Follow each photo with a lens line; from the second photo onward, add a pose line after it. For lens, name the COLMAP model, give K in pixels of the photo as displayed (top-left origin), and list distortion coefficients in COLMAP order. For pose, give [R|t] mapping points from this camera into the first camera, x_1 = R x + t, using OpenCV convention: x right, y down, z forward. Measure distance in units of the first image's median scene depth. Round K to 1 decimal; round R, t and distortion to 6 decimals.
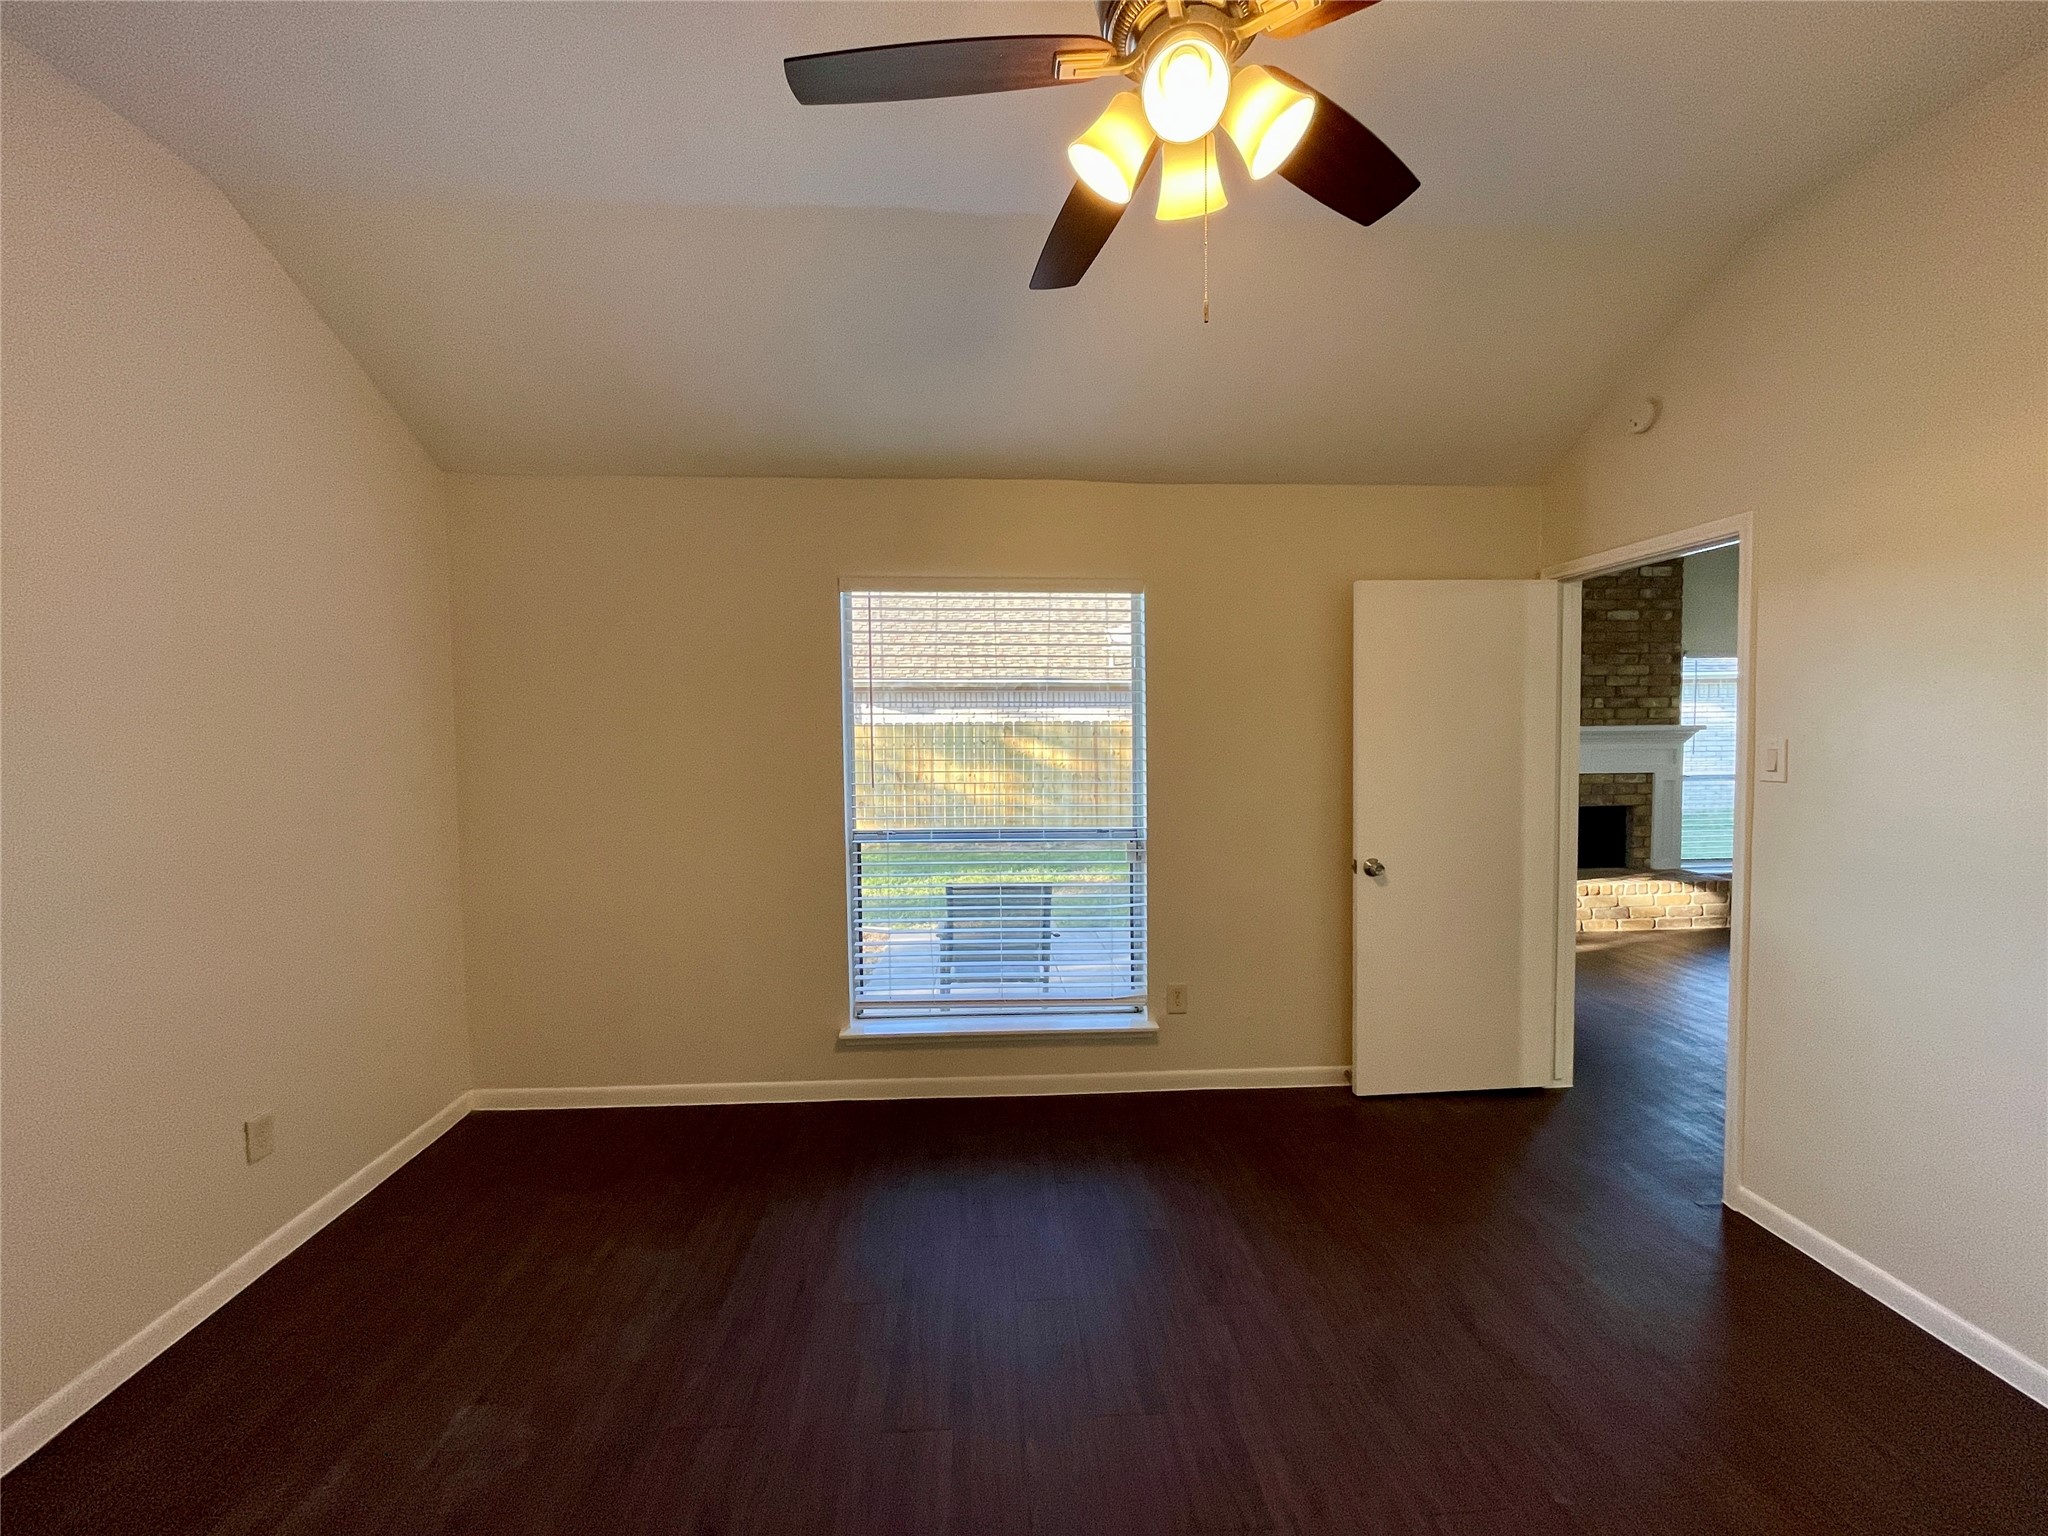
lens RADIAL K [[828.7, 0, 1017.1], [0, 828.7, 772.1], [0, 0, 1]] dist [-0.004103, 0.000728]
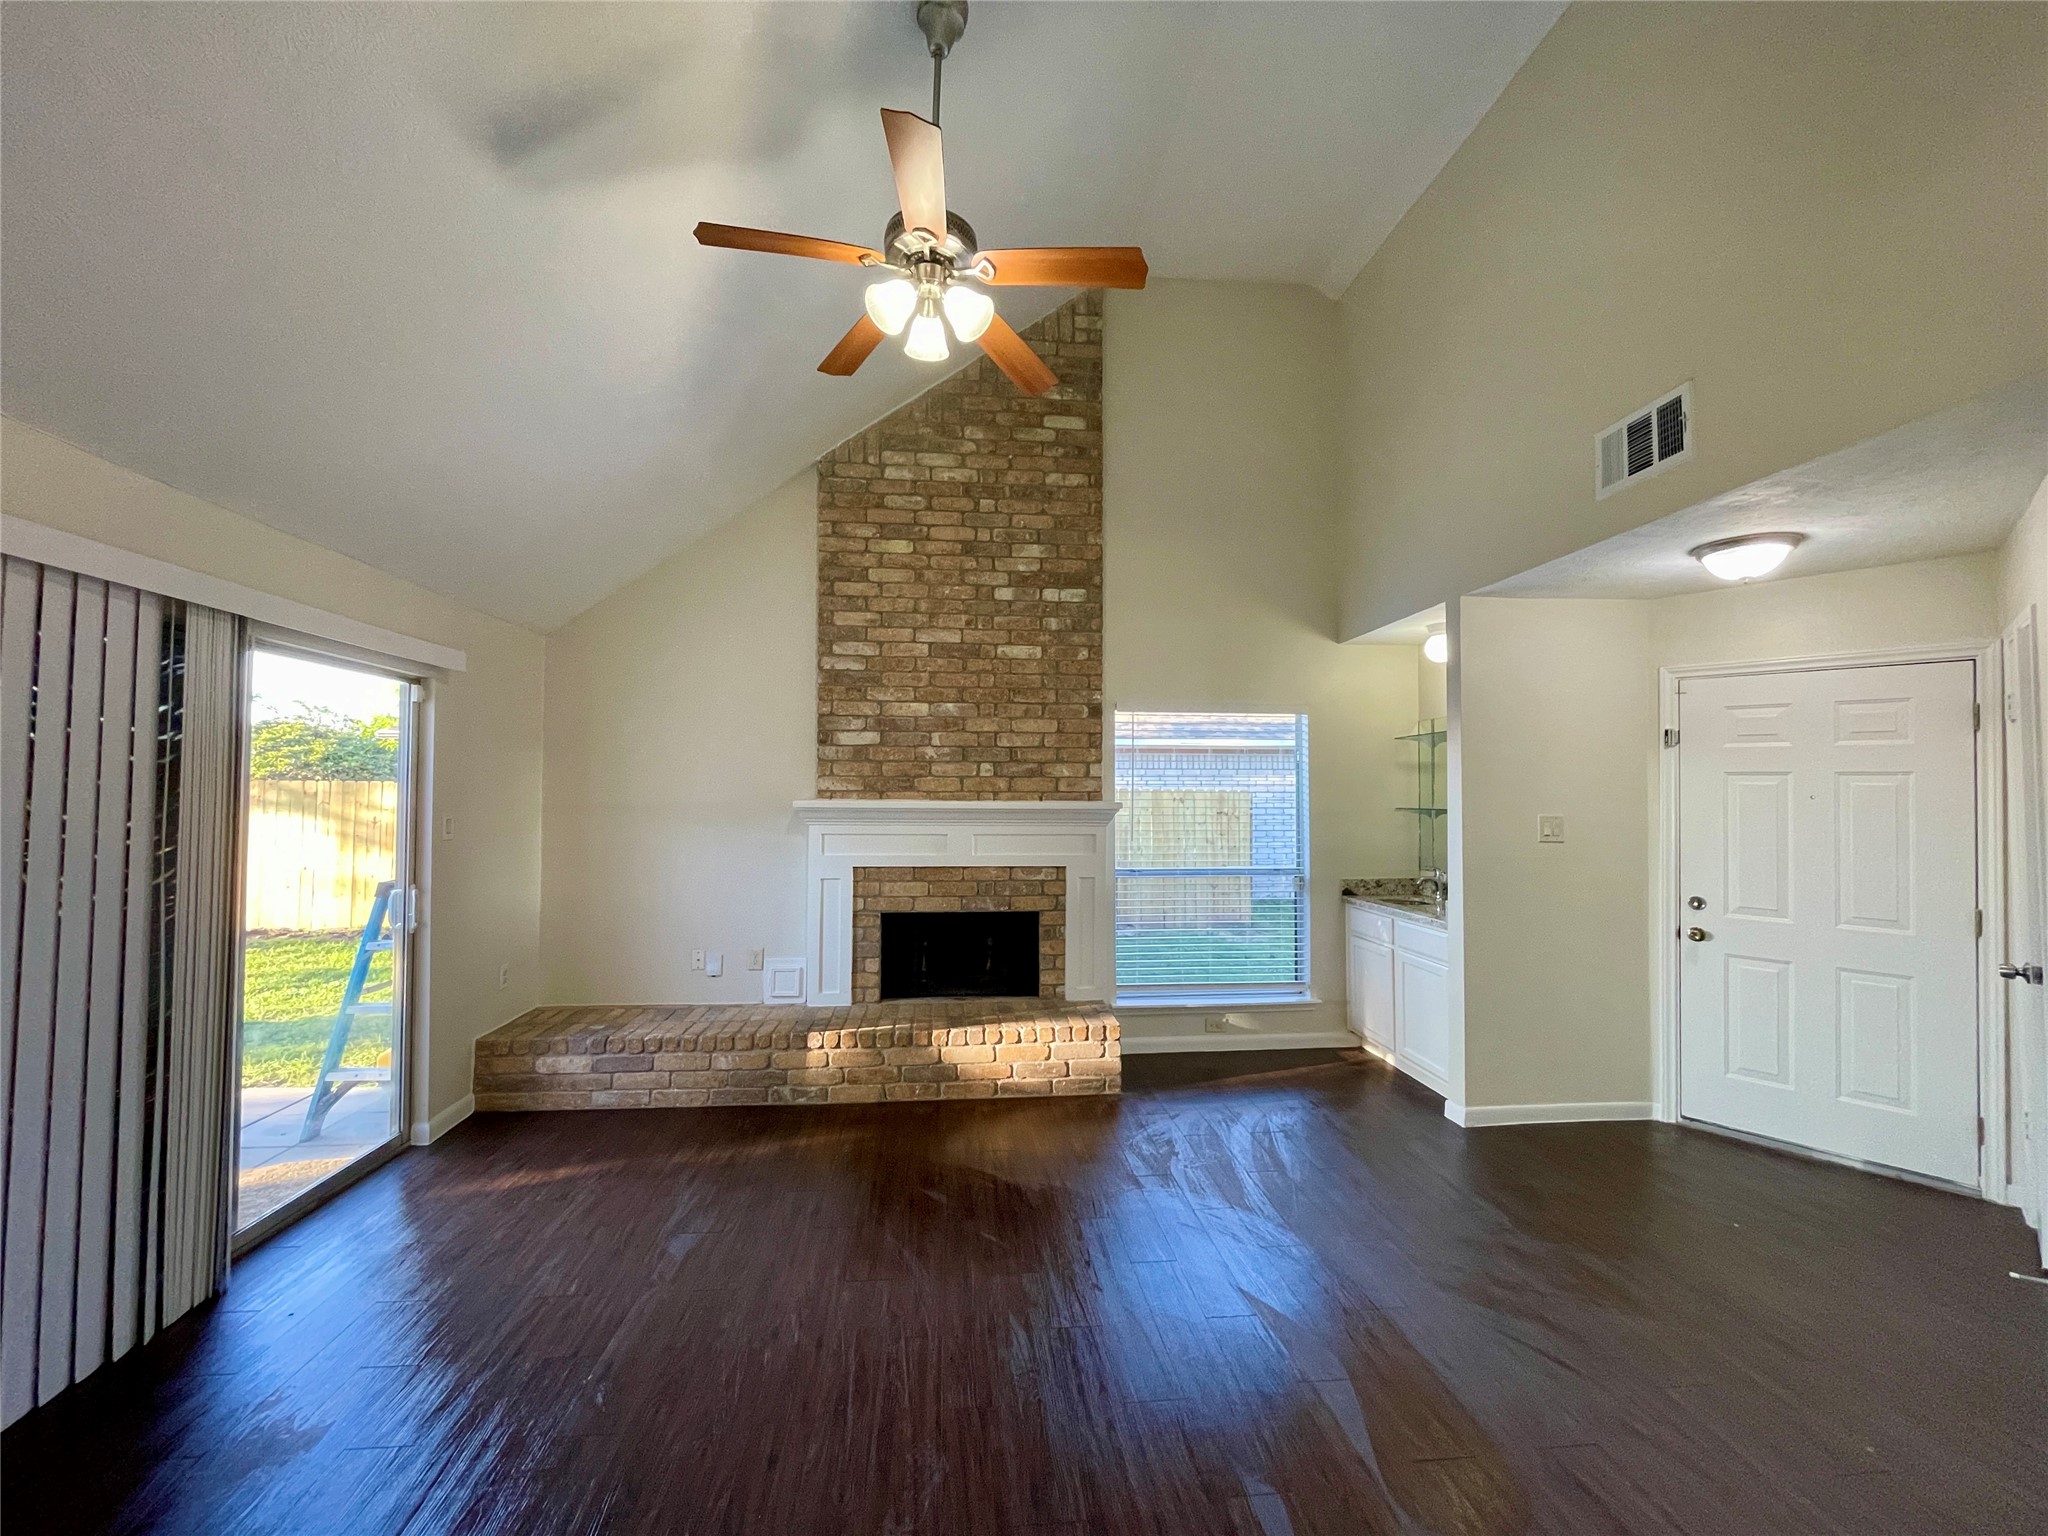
lens RADIAL K [[828.7, 0, 1021.8], [0, 828.7, 768.6], [0, 0, 1]] dist [-0.004103, 0.000728]
pose [[0.999138, 0.020667, 0.036000, 0.706341], [-0.017797, 0.996770, -0.078309, -0.027286], [-0.037502, 0.077601, 0.996279, 0.267877]]
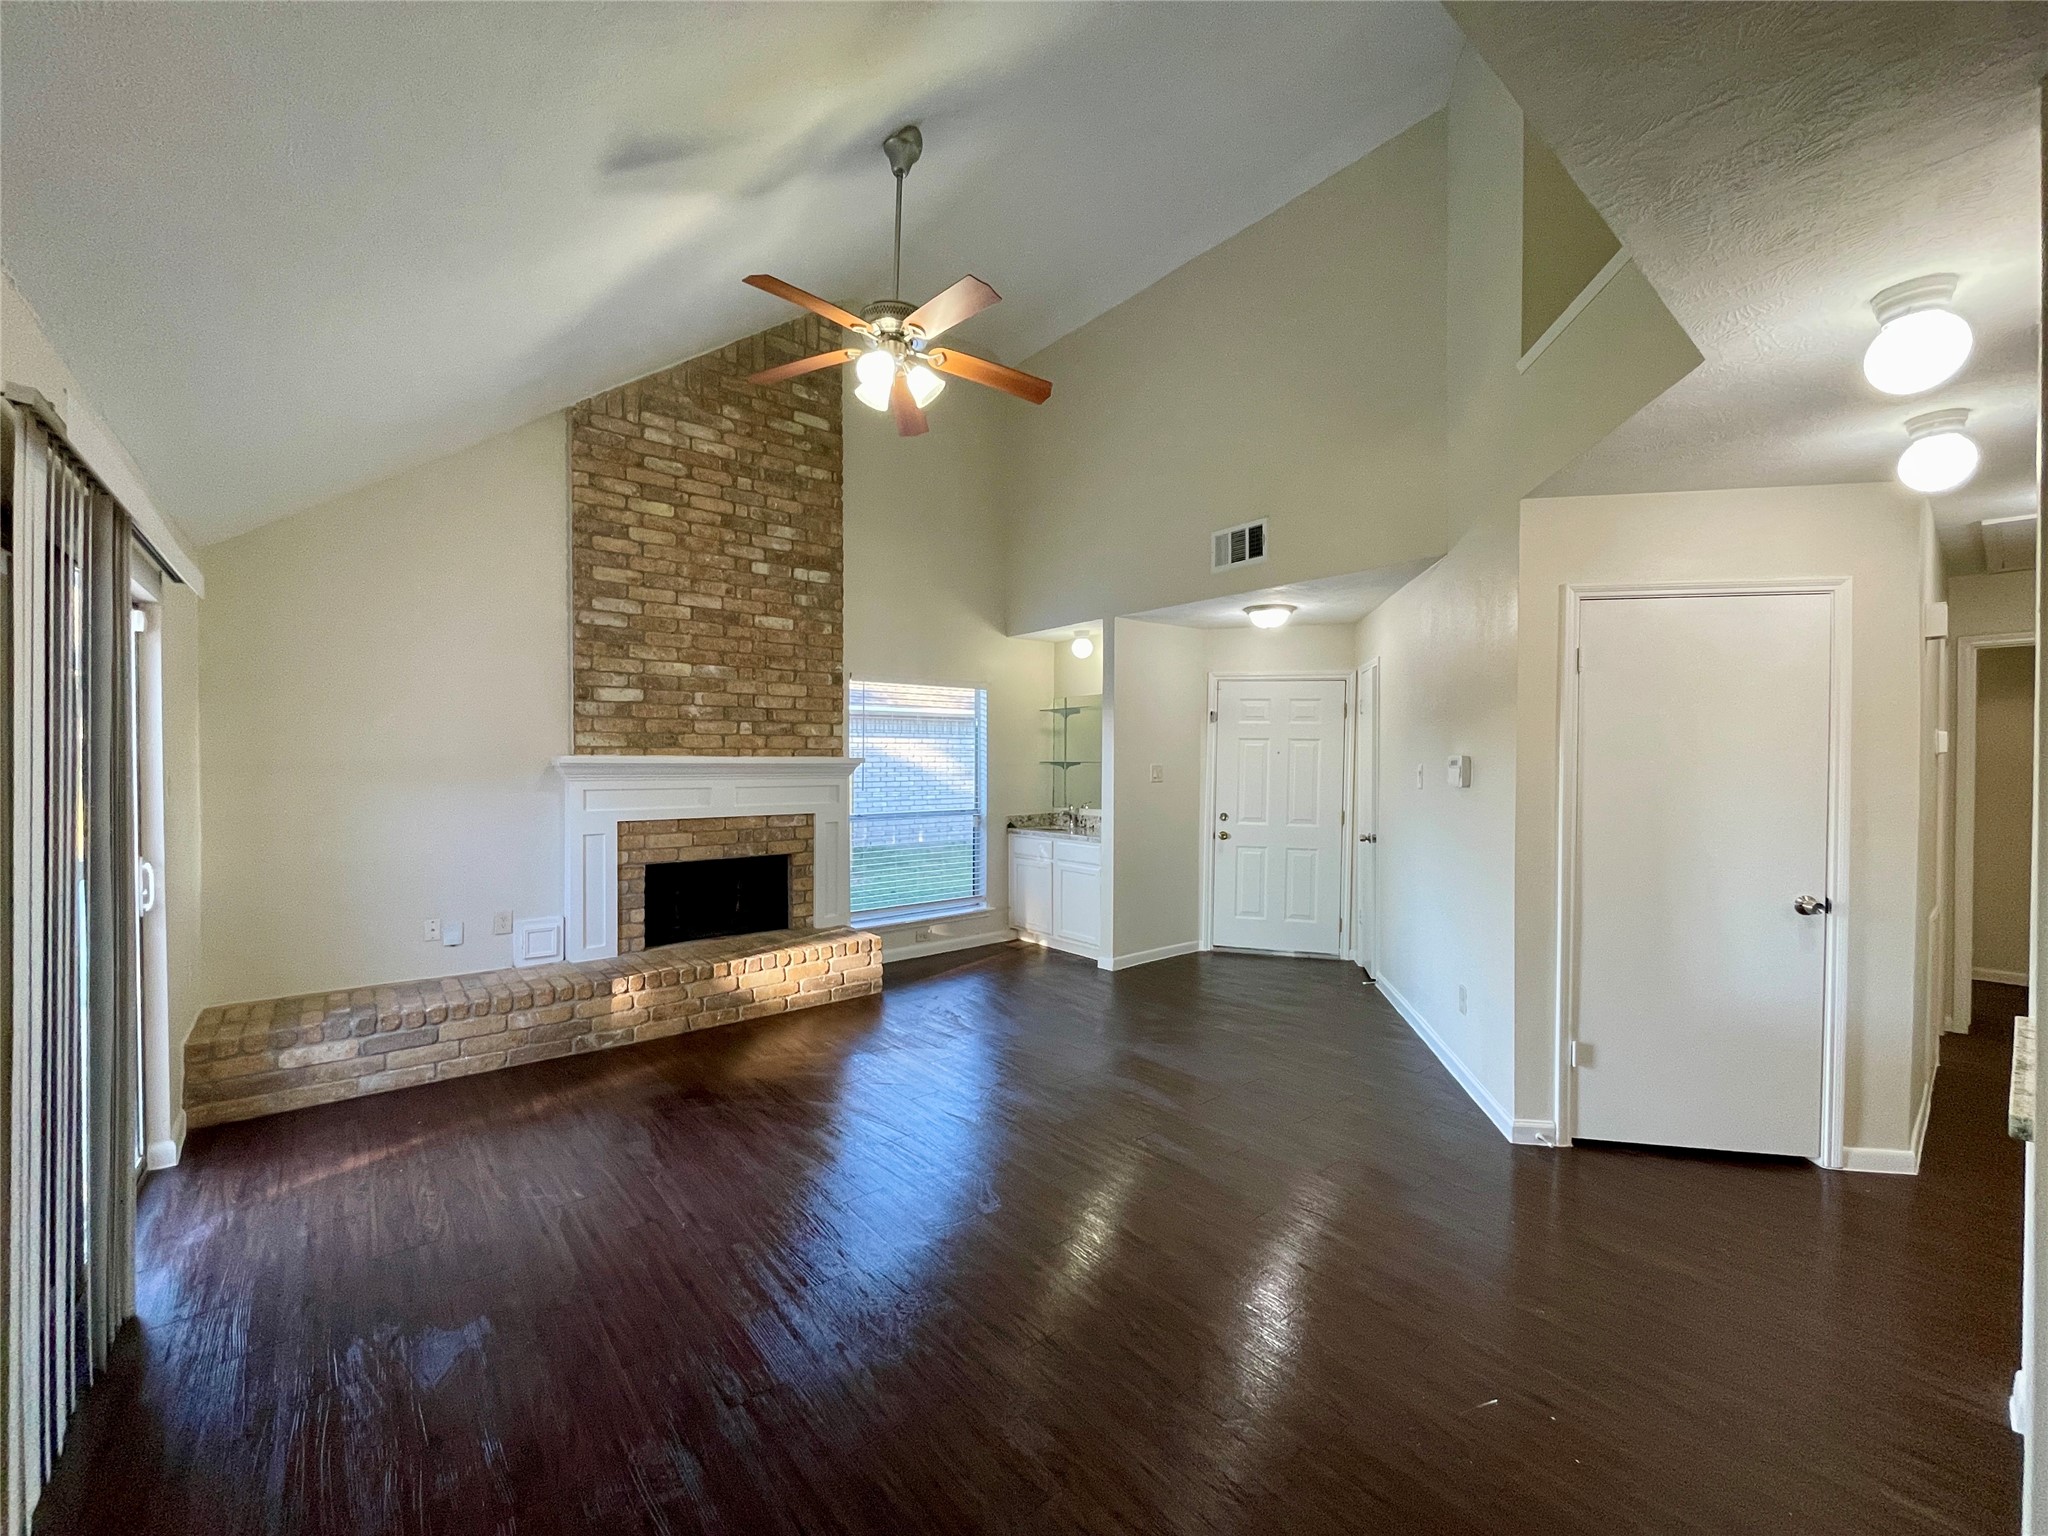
lens RADIAL K [[828.7, 0, 1021.3], [0, 828.7, 770.4], [0, 0, 1]] dist [-0.004103, 0.000728]
pose [[0.808138, 0.008961, 0.588924, 0.445145], [0.012374, 0.999405, -0.032186, -0.013153], [-0.588863, 0.033298, 0.807547, 0.194228]]
